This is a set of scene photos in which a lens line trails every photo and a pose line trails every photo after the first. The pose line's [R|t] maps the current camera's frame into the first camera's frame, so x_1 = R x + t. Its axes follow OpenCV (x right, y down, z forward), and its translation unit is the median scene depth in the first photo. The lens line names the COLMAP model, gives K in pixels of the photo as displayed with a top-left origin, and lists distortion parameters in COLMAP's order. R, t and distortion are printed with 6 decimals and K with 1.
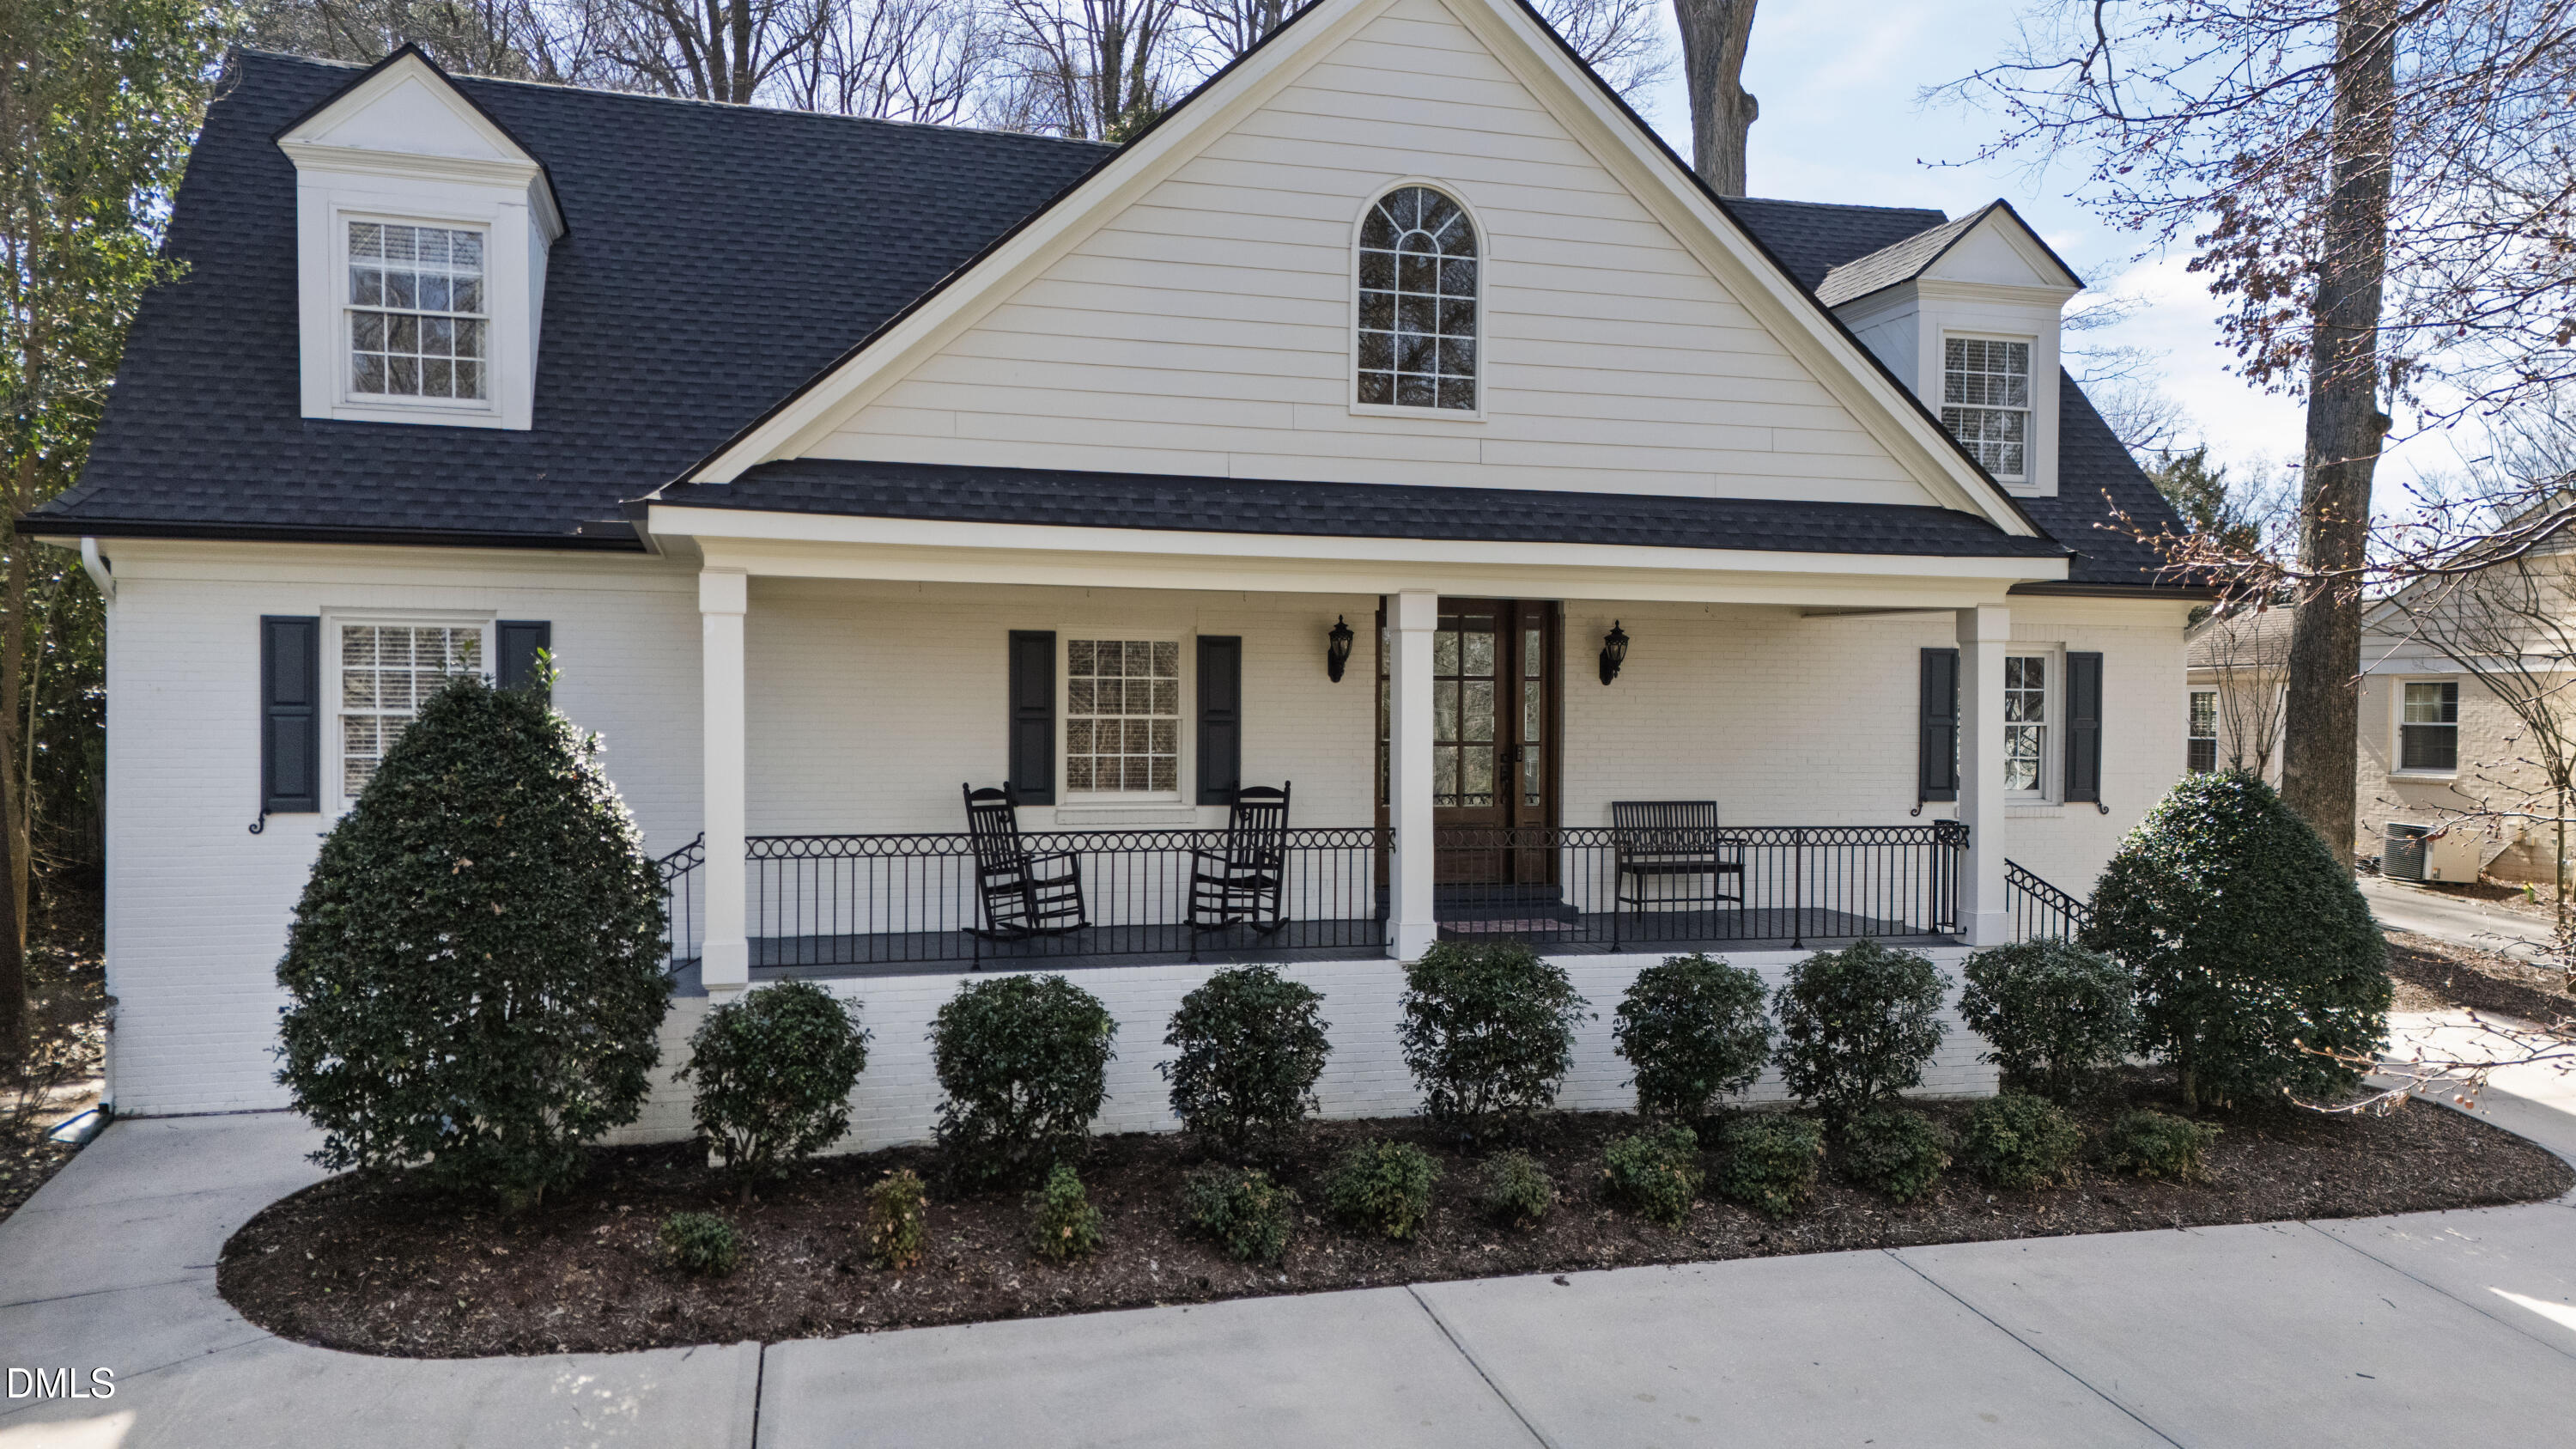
lens RADIAL K [[1892.4, 0, 1281.1], [0, 1892.4, 736.8], [0, 0, 1]] dist [0.062805, -0.050001]
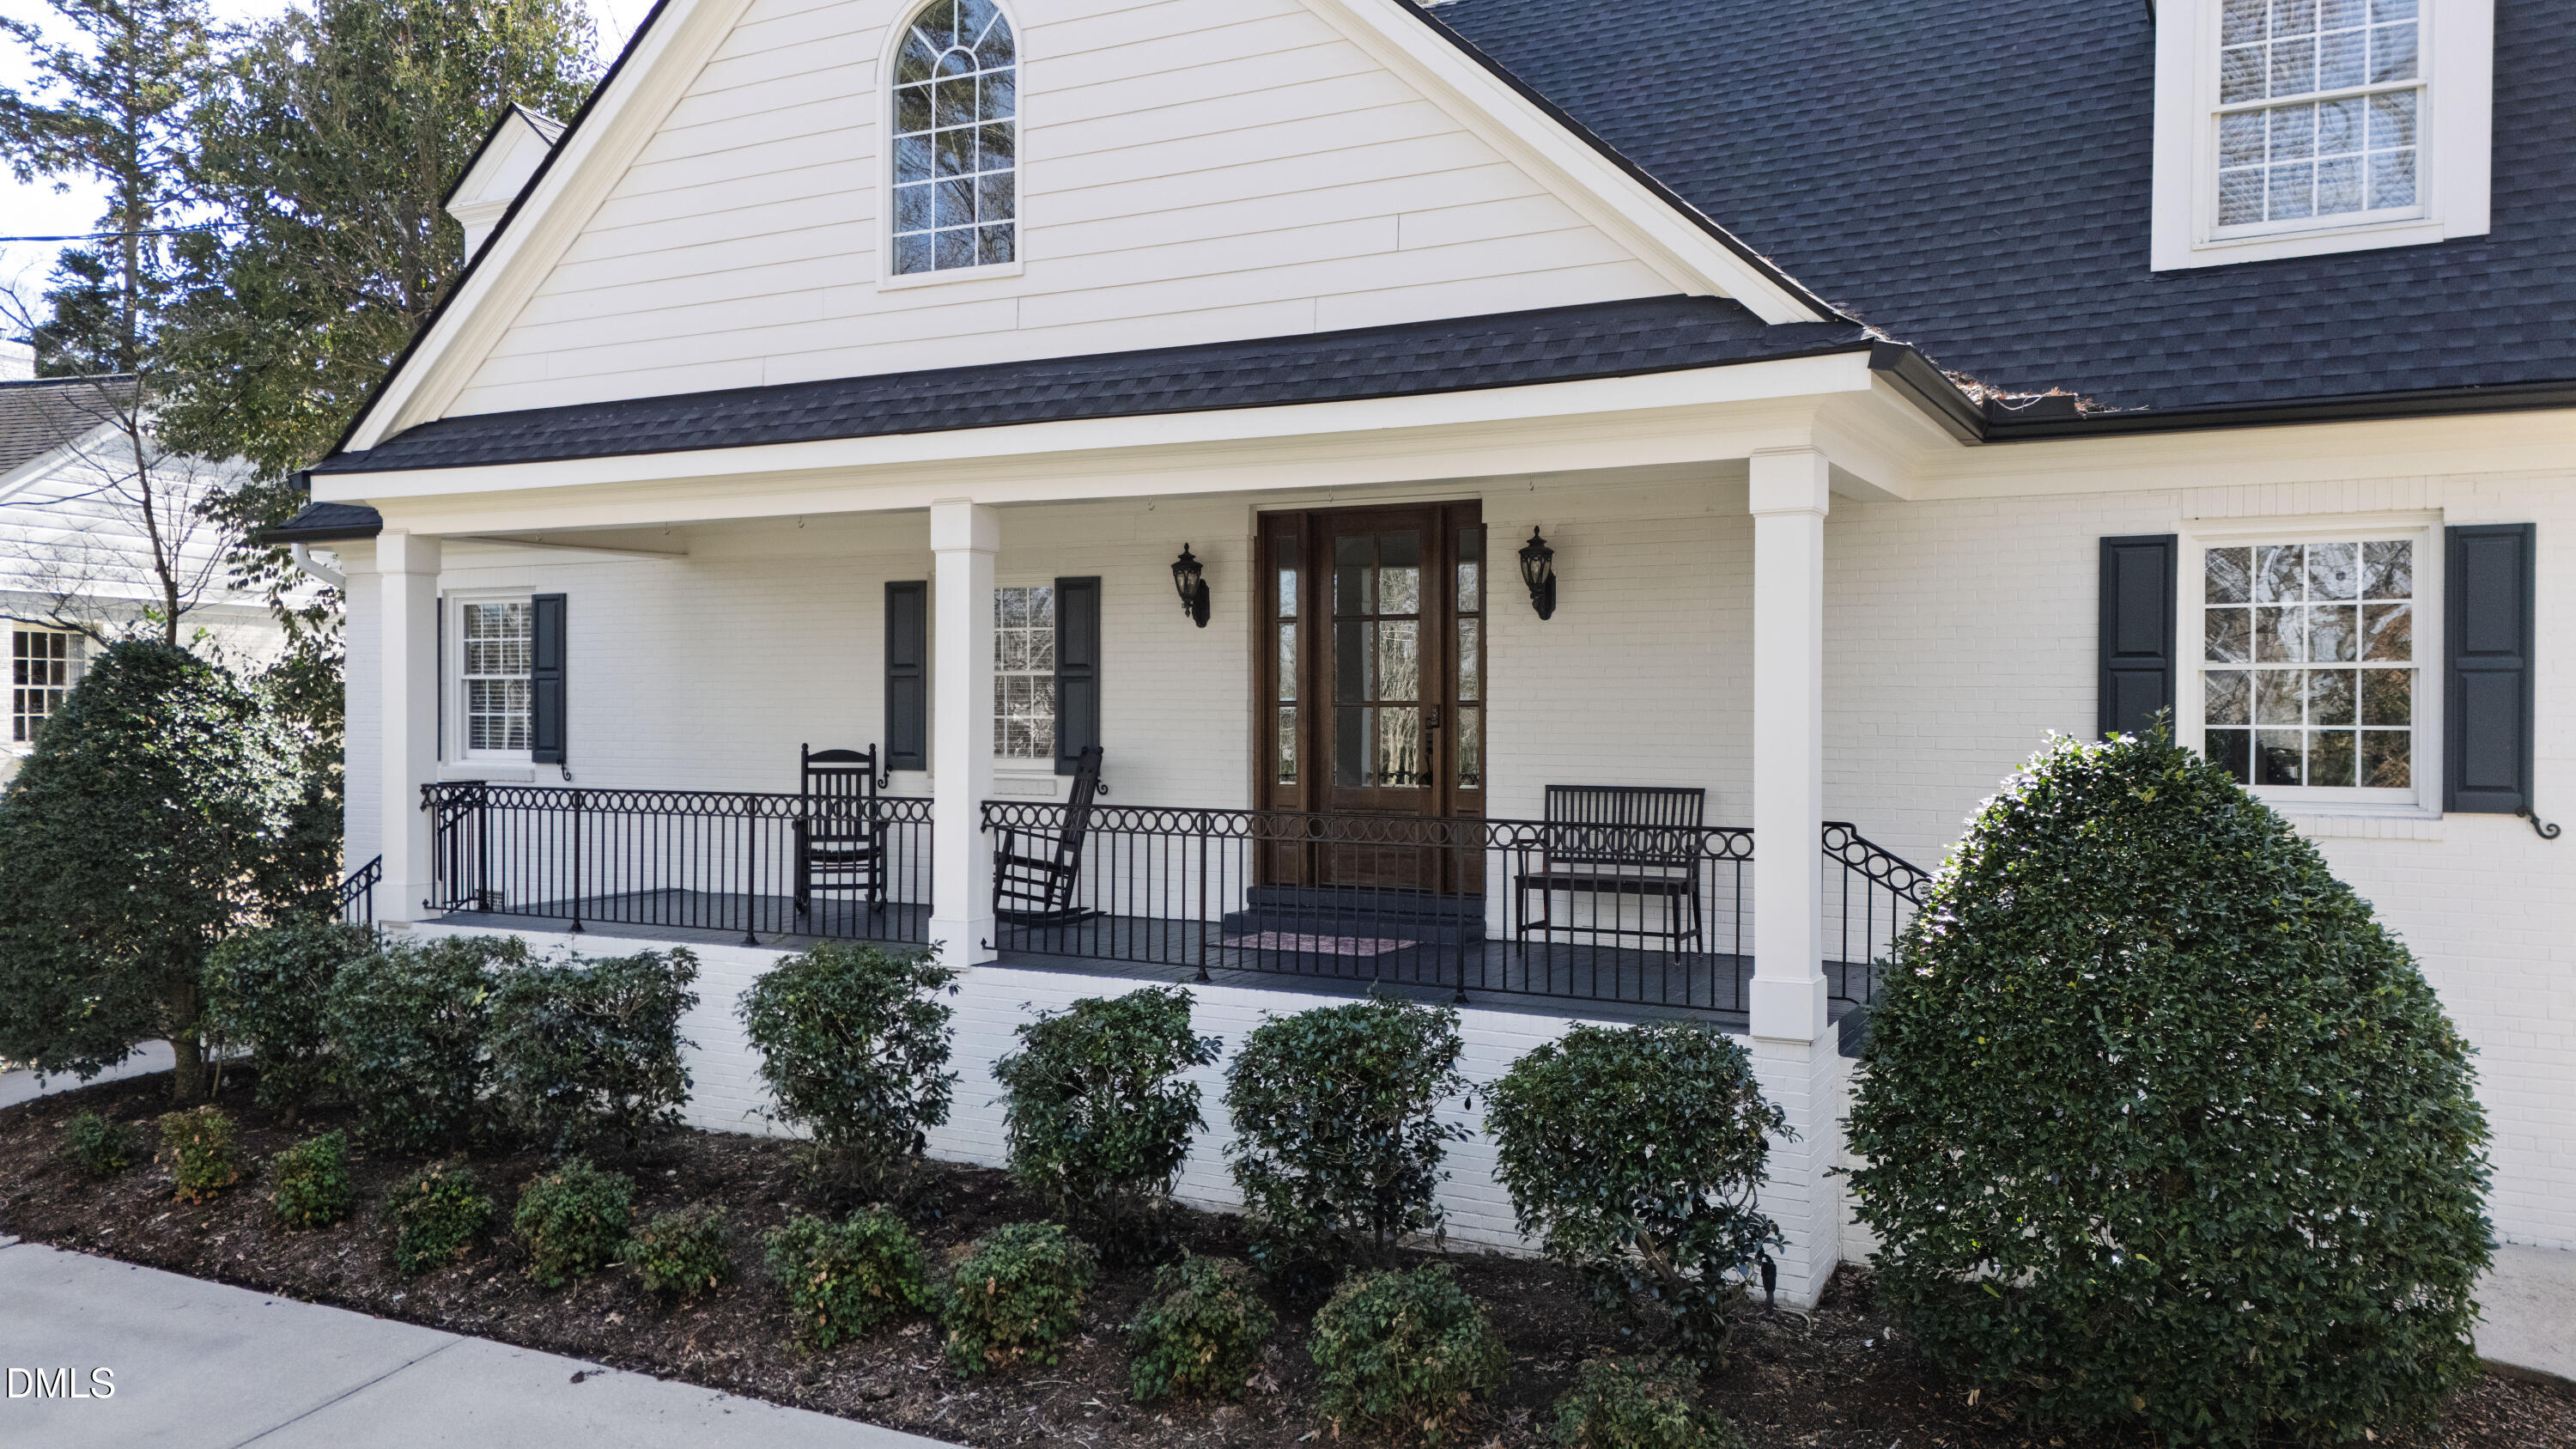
lens RADIAL K [[1892.4, 0, 1278.5], [0, 1892.4, 730.8], [0, 0, 1]] dist [0.062805, -0.050001]
pose [[0.719585, 0.001808, -0.694402, 0.663541], [-0.007649, 0.999957, -0.005324, 0.020951], [0.694363, 0.009142, 0.719567, 0.477690]]
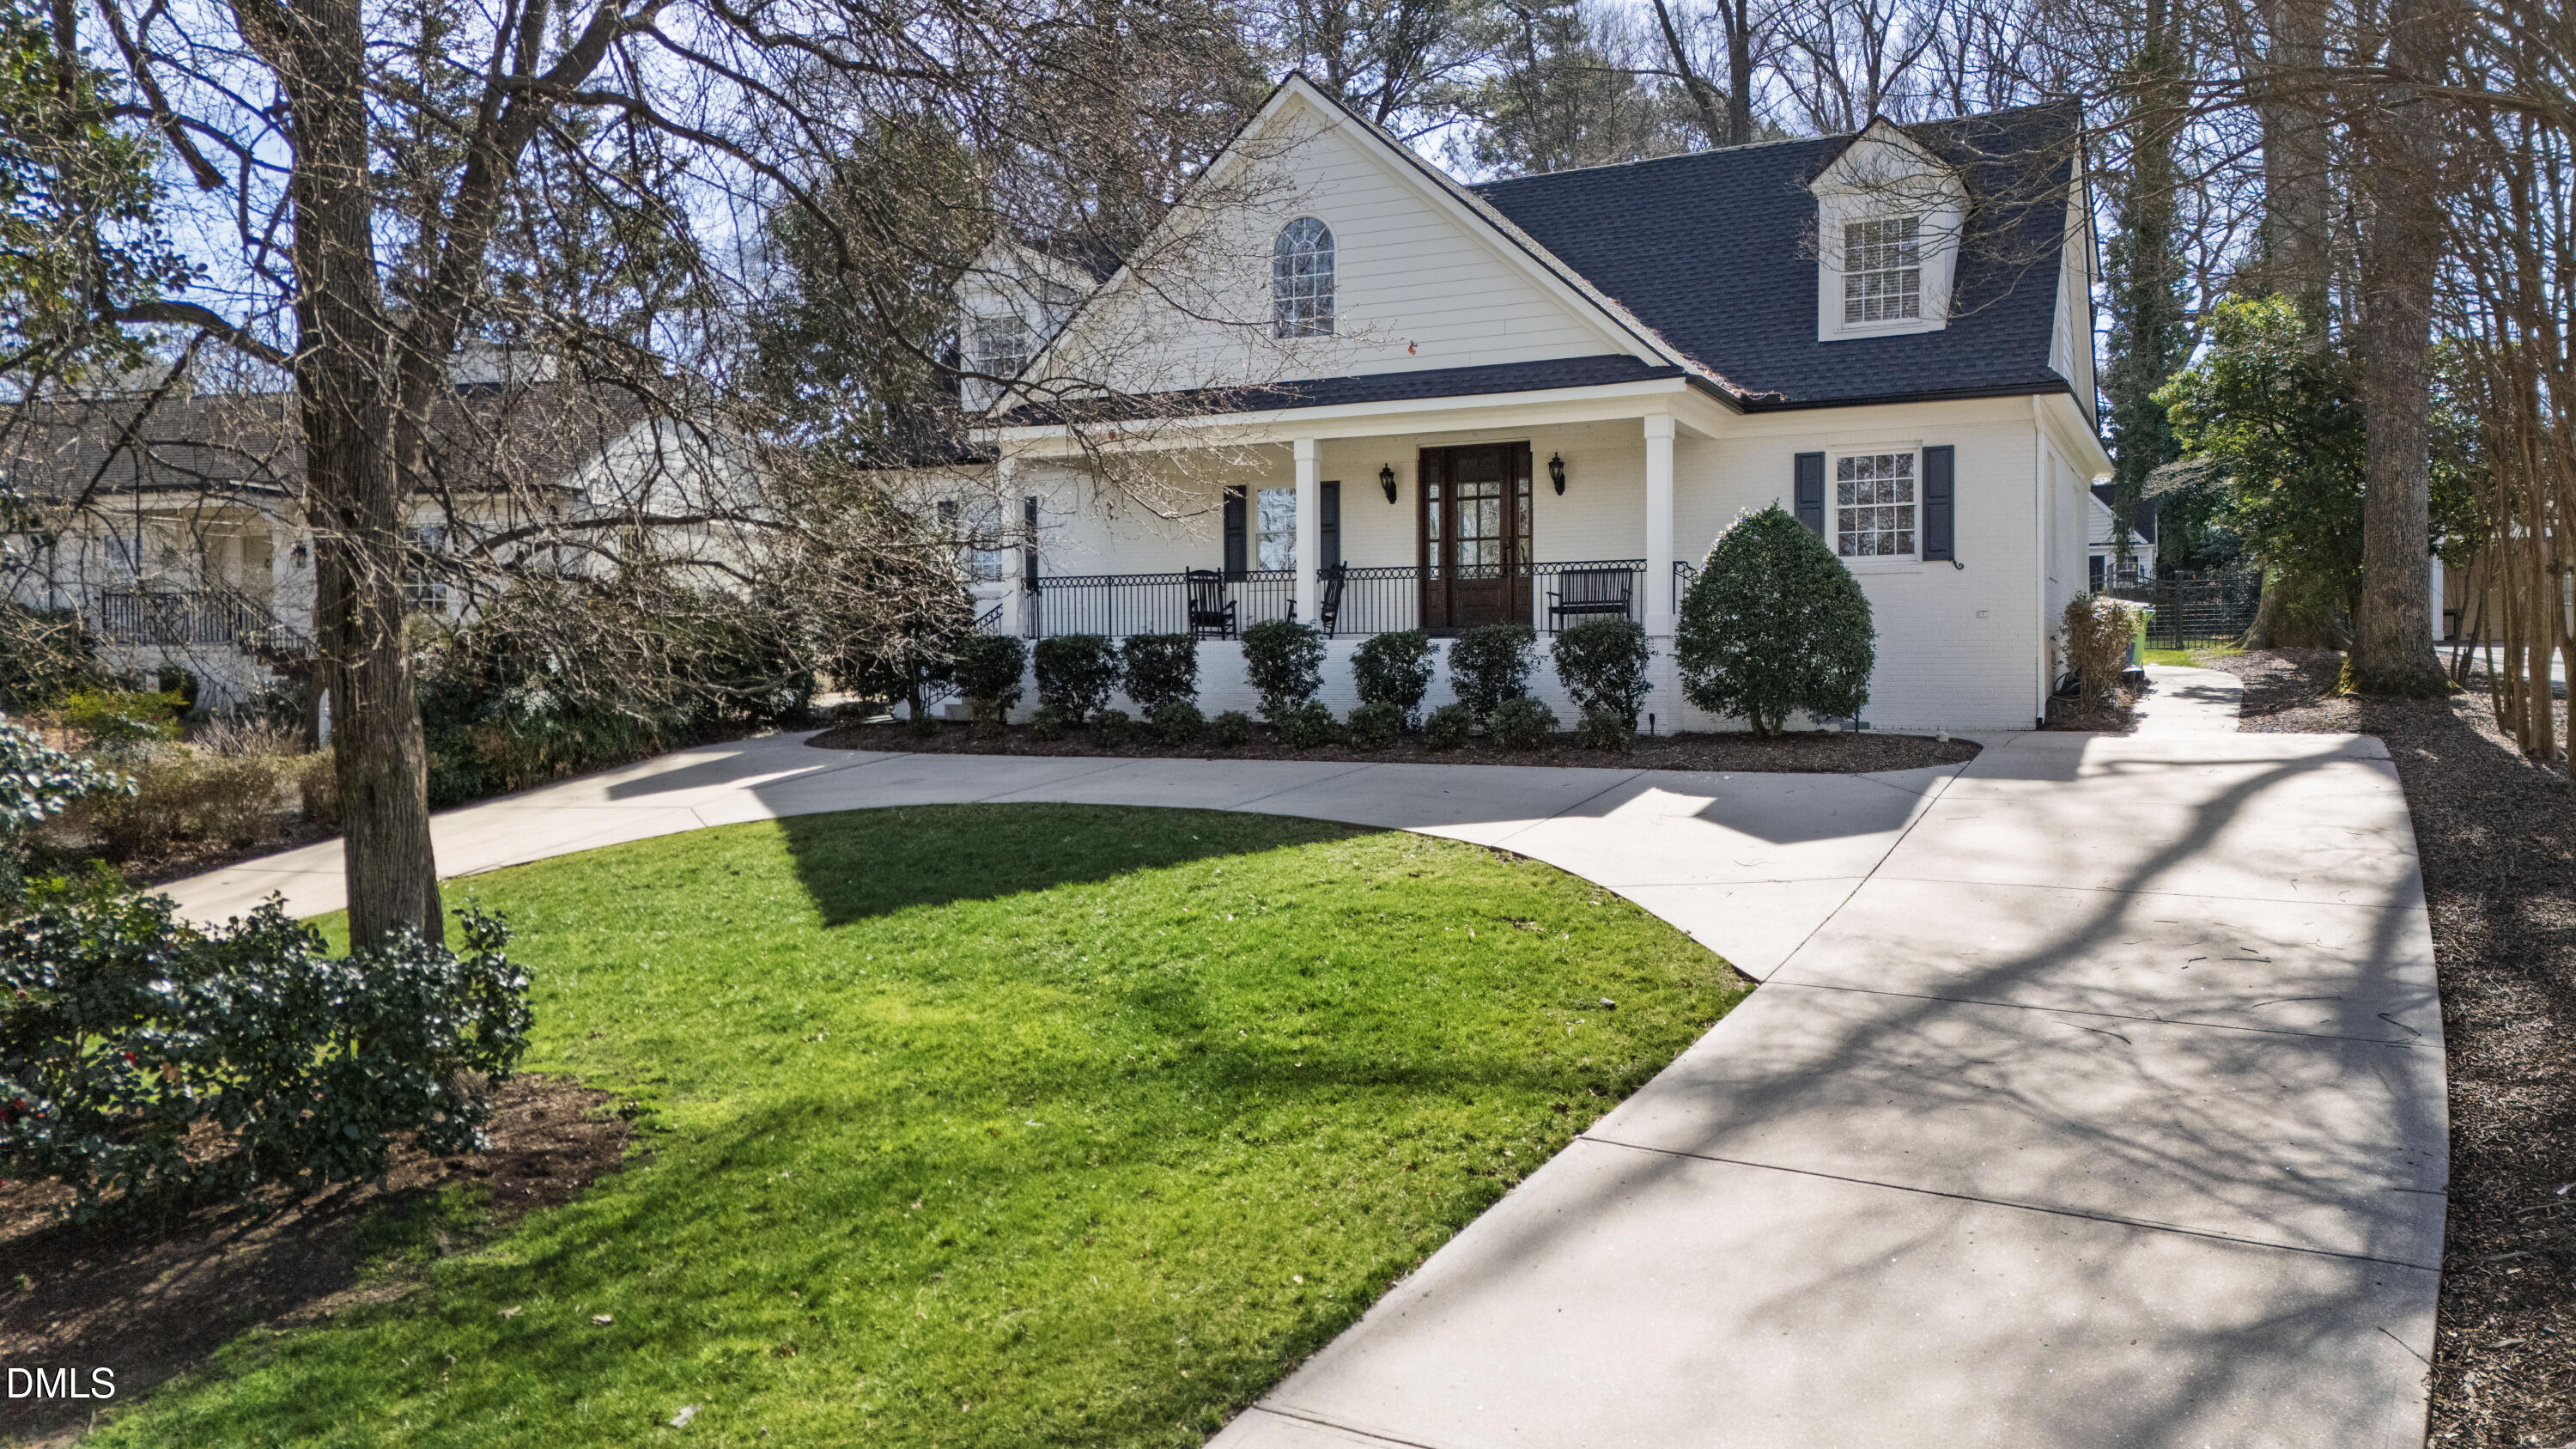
lens RADIAL K [[1892.4, 0, 1292.4], [0, 1892.4, 712.0], [0, 0, 1]] dist [0.062805, -0.050001]
pose [[0.738965, -0.005830, -0.673719, 1.180206], [-0.004651, 0.999895, -0.013755, 0.192307], [0.673728, 0.013298, 0.738860, -0.318933]]
